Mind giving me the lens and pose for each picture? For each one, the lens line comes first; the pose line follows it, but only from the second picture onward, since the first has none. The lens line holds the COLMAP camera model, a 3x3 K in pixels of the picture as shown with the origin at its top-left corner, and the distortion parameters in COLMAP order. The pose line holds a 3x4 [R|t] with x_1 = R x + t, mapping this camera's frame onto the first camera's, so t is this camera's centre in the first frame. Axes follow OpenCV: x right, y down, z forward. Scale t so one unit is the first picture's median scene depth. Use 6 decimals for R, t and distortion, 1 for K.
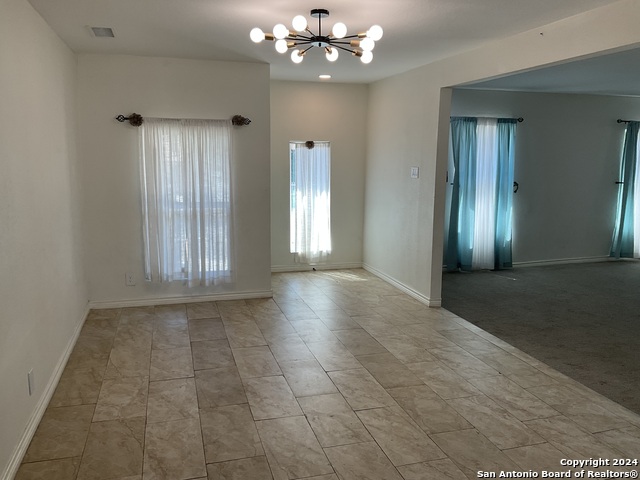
lens RADIAL K [[533.9, 0, 318.6], [0, 533.9, 236.2], [0, 0, 1]] dist [0.060043, -0.103851]
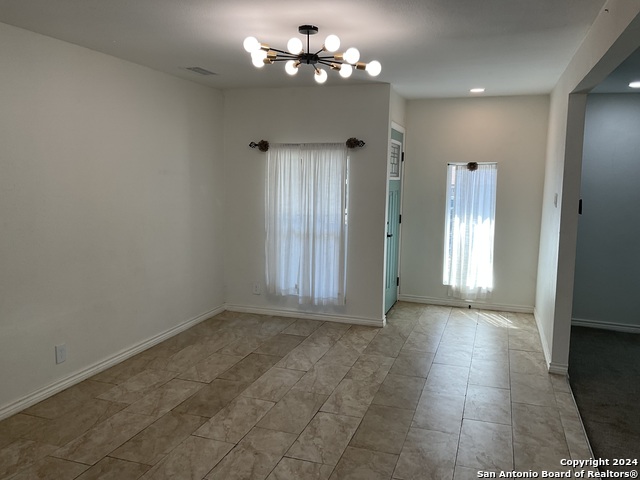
lens RADIAL K [[533.9, 0, 316.2], [0, 533.9, 241.1], [0, 0, 1]] dist [0.060043, -0.103851]
pose [[0.818914, 0.074523, -0.569057, 0.364739], [-0.092326, 0.995726, -0.002465, -0.025998], [0.566441, 0.054557, 0.822294, 0.153847]]
